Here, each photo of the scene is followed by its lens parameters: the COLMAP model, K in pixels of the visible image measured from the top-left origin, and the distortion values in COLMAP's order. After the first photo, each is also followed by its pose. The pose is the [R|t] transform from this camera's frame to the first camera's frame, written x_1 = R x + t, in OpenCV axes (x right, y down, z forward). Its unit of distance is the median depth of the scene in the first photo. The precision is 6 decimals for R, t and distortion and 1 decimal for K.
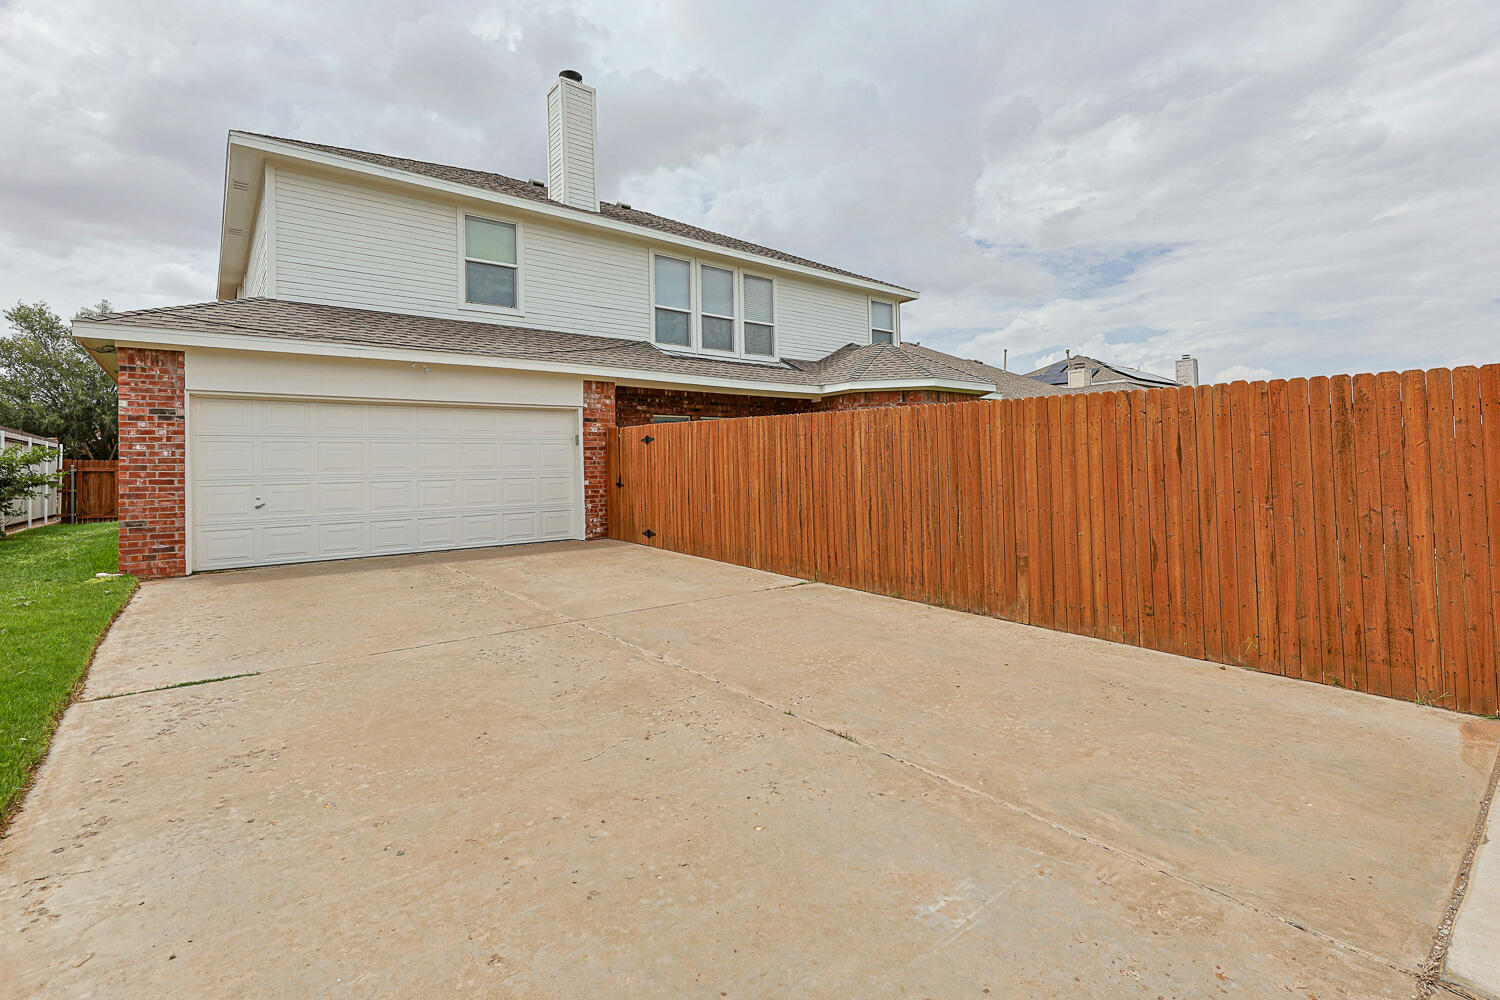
lens RADIAL K [[673.0, 0, 752.5], [0, 673.0, 454.5], [0, 0, 1]] dist [0.000149, -0.000103]
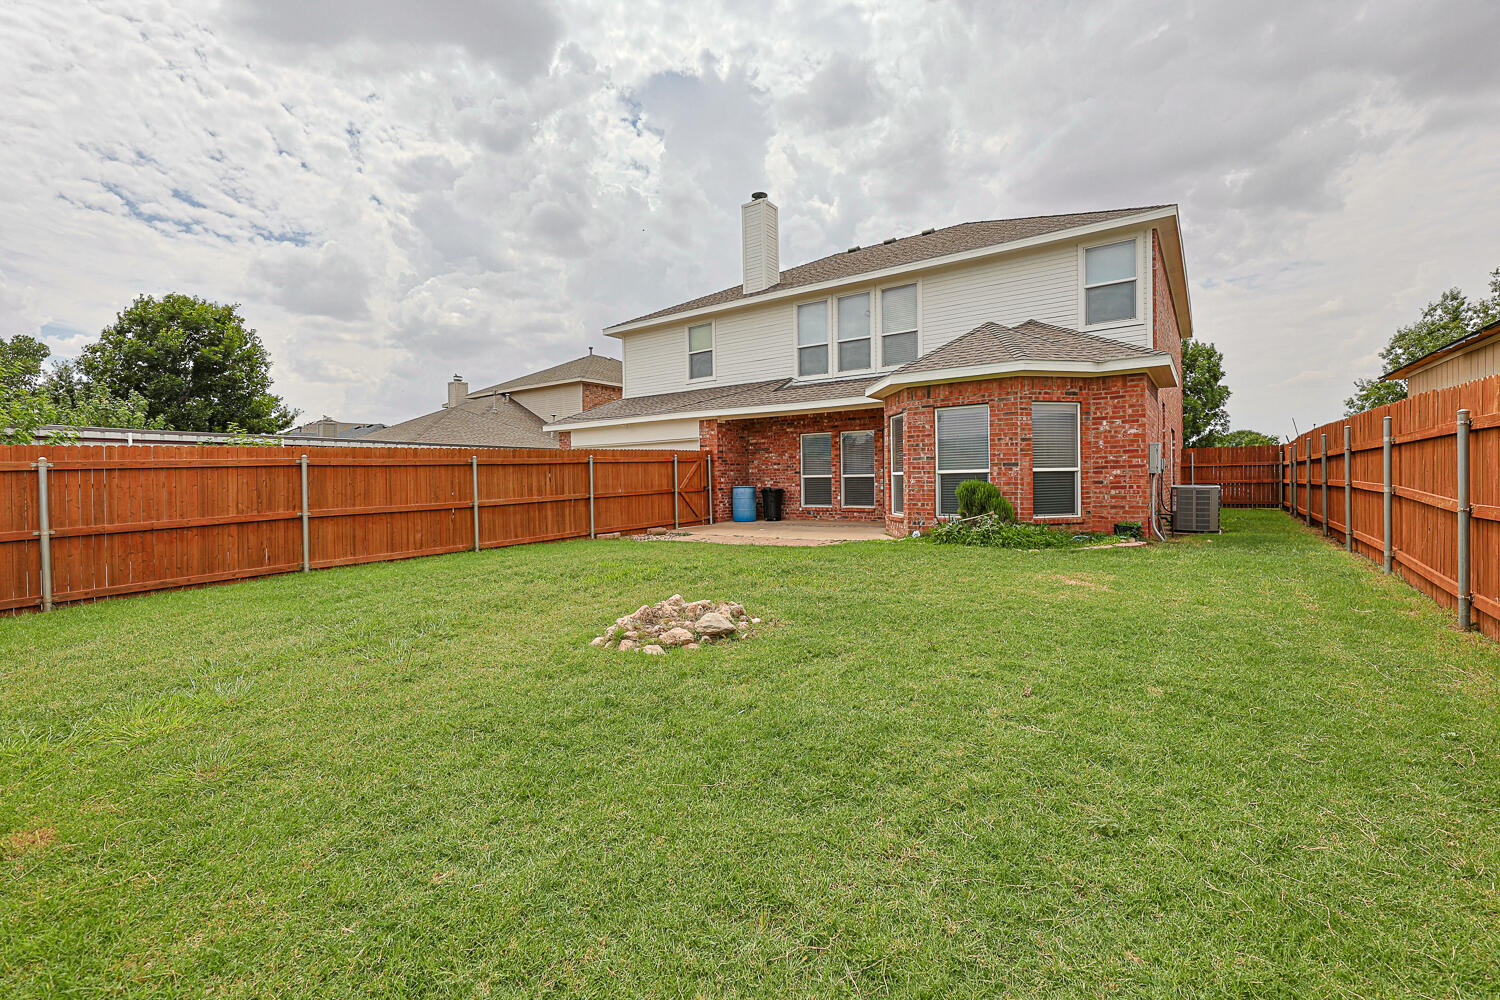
lens RADIAL K [[640.6, 0, 750.0], [0, 640.6, 500.0], [0, 0, 1]] dist [-0.003385, -0.000795]
pose [[0.267520, 0.043766, -0.962558, 1.000384], [0.027558, 0.998212, 0.053046, -0.001948], [0.963158, -0.040717, 0.265835, 0.586560]]
